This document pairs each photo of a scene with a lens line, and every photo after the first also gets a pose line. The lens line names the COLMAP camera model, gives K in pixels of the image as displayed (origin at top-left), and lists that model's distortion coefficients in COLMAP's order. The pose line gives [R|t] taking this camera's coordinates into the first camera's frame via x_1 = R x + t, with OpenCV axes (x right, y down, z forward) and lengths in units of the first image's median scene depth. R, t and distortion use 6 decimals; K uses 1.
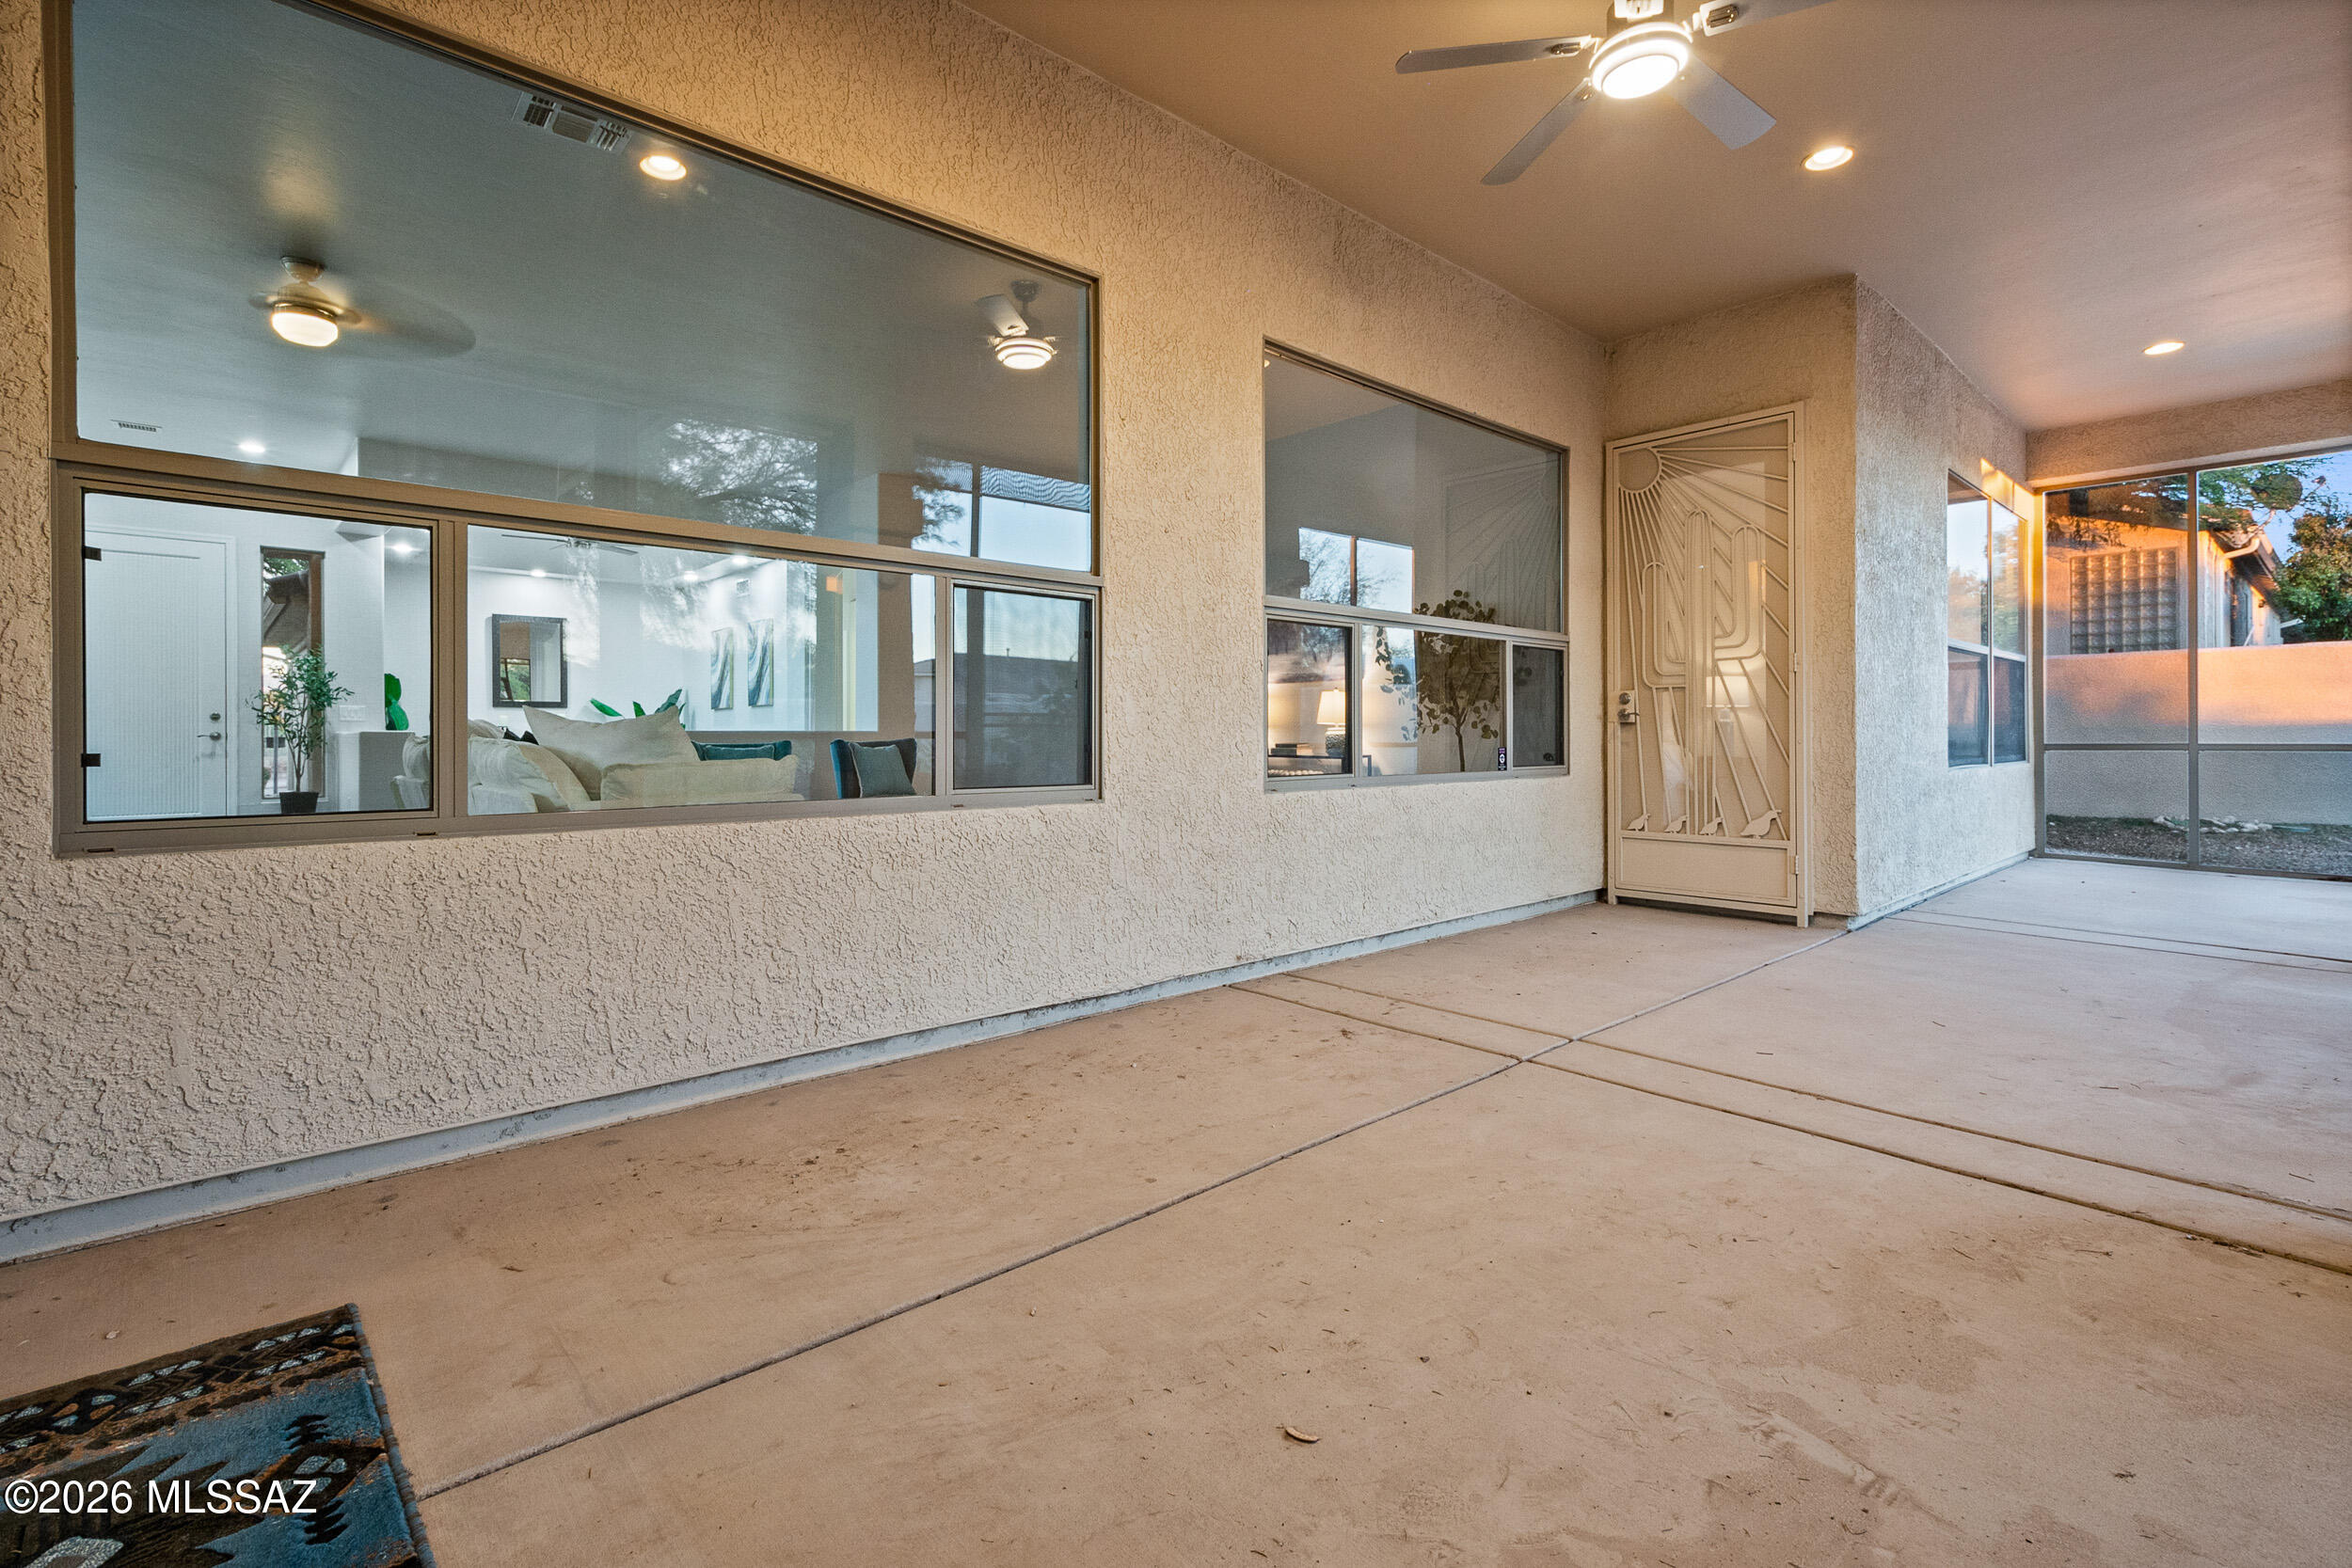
lens RADIAL K [[1036.1, 0, 1154.1], [0, 1036.1, 730.8], [0, 0, 1]] dist [0.008719, -0.000080]
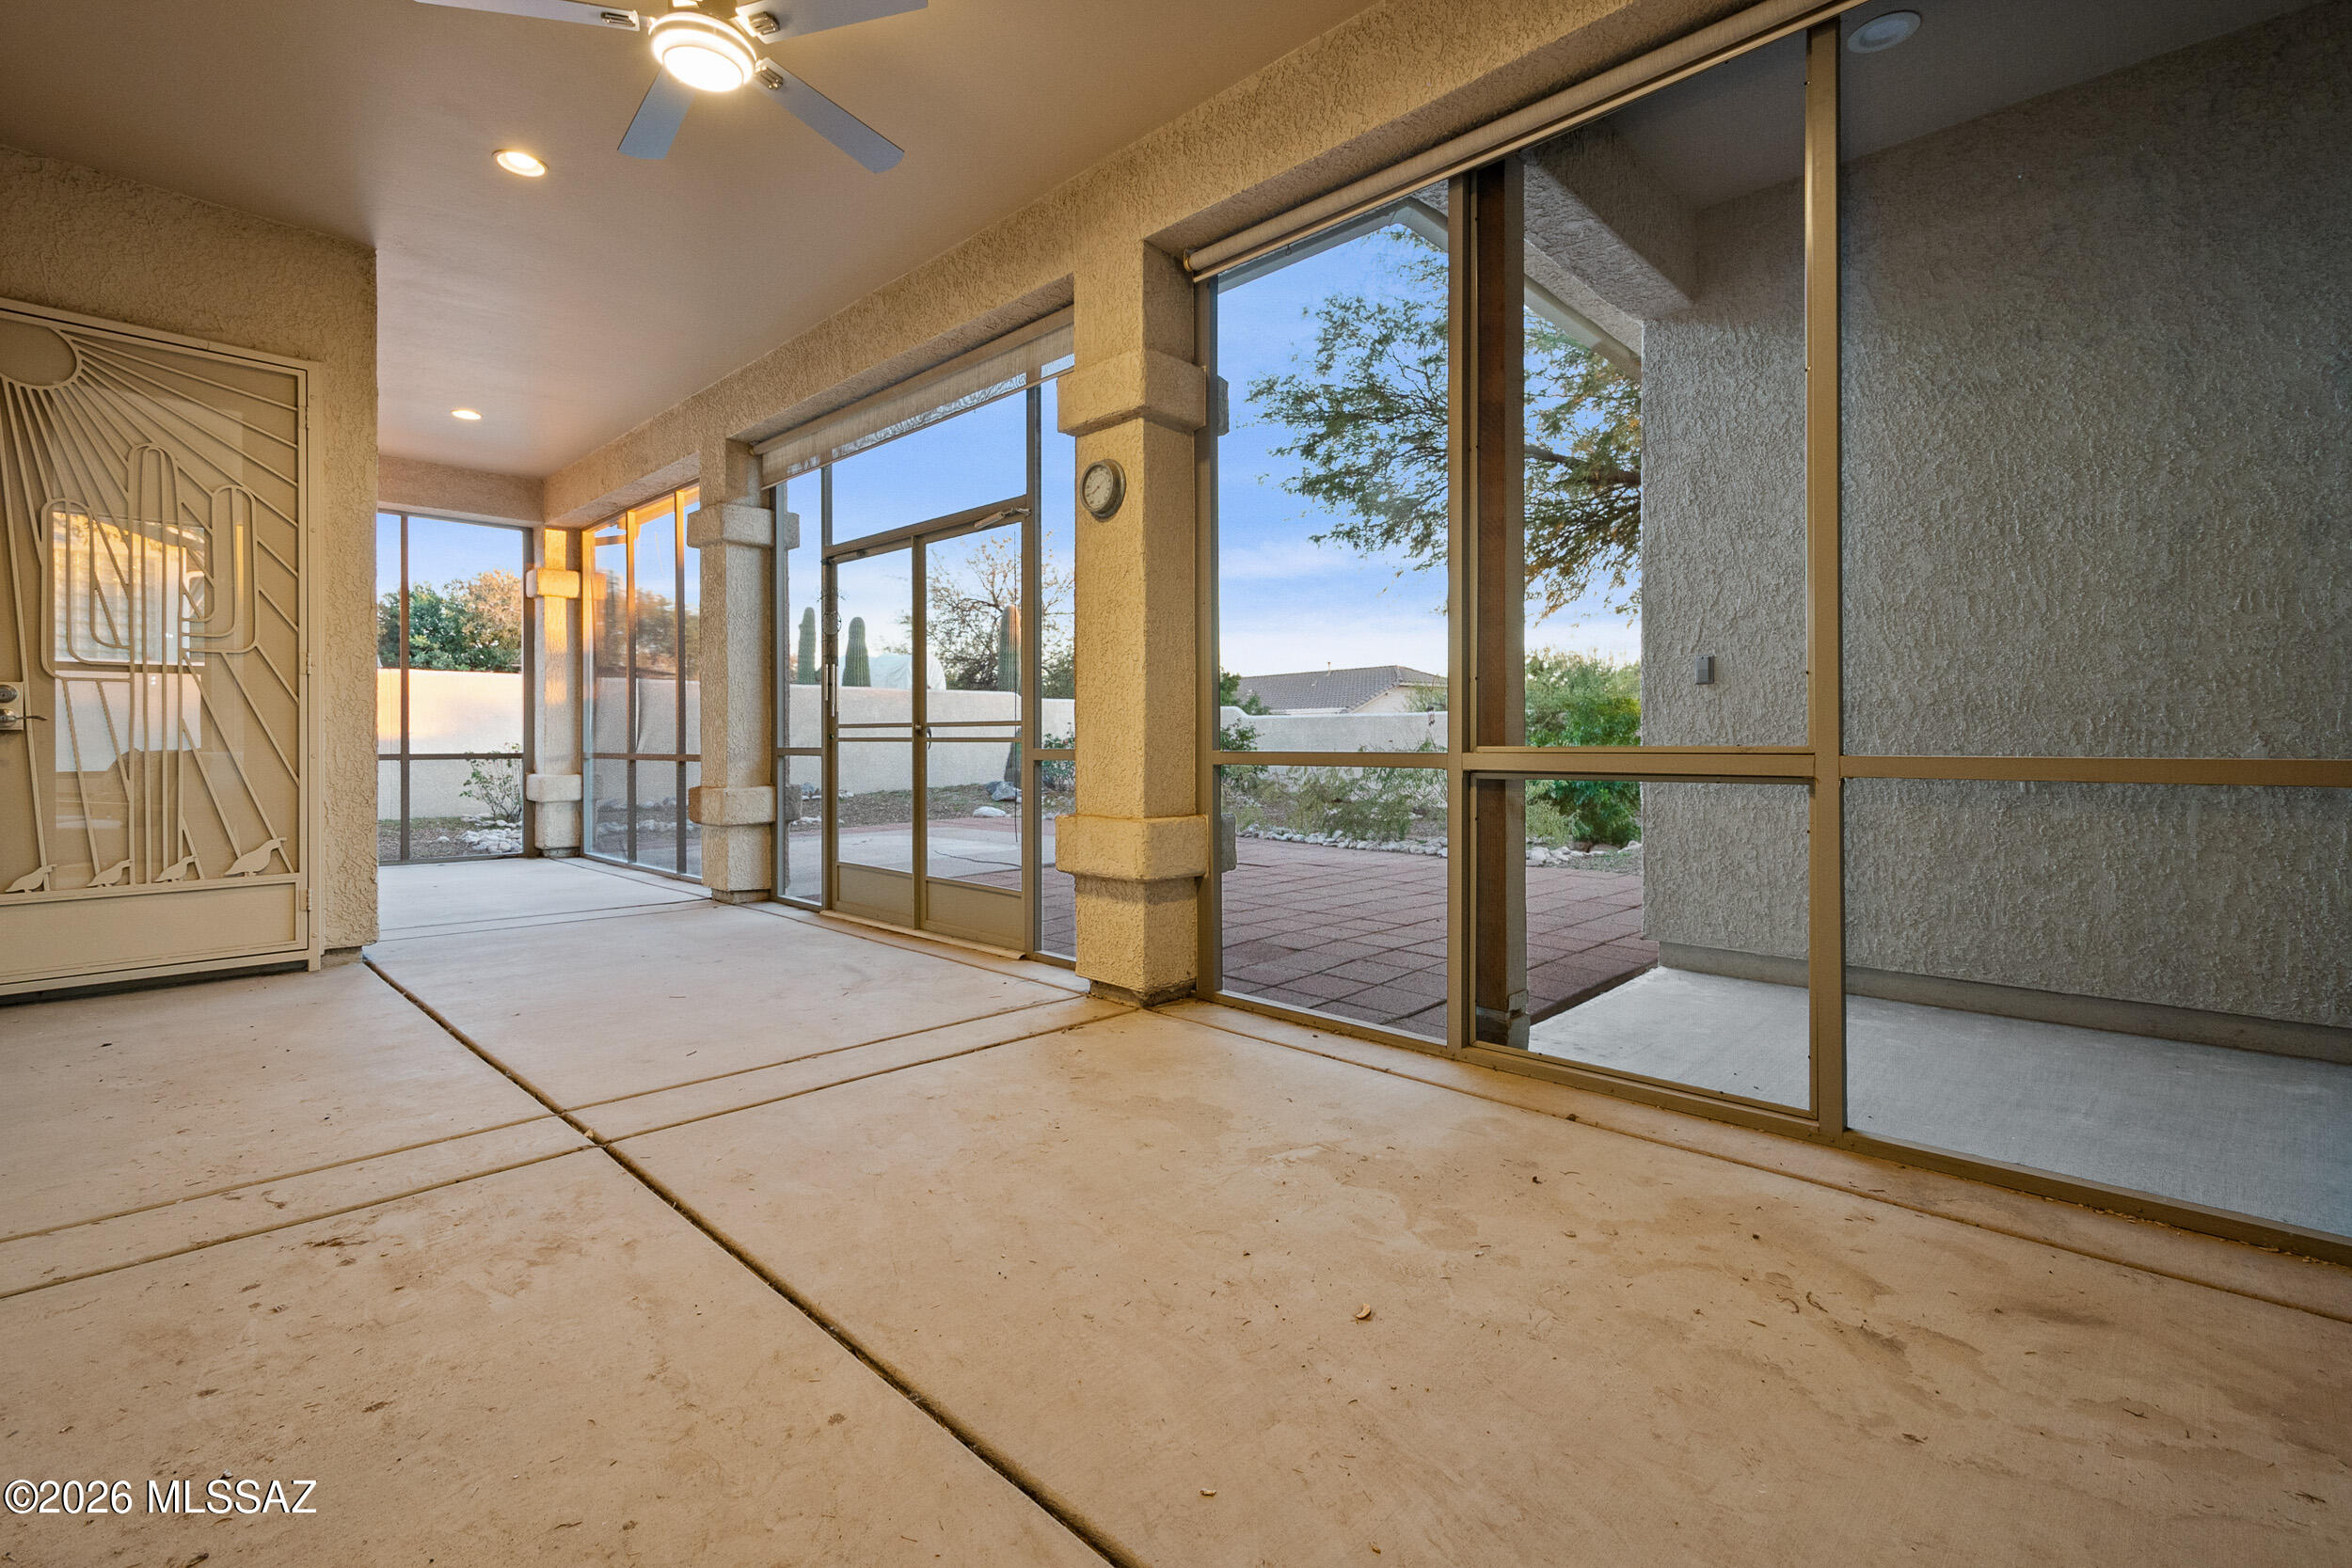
lens RADIAL K [[1036.1, 0, 1170.3], [0, 1036.1, 745.6], [0, 0, 1]] dist [0.008719, -0.000080]
pose [[-0.062919, -0.003003, 0.998014, -0.632206], [-0.002304, 0.999993, 0.002864, -0.005170], [-0.998016, -0.002119, -0.062926, 0.759524]]
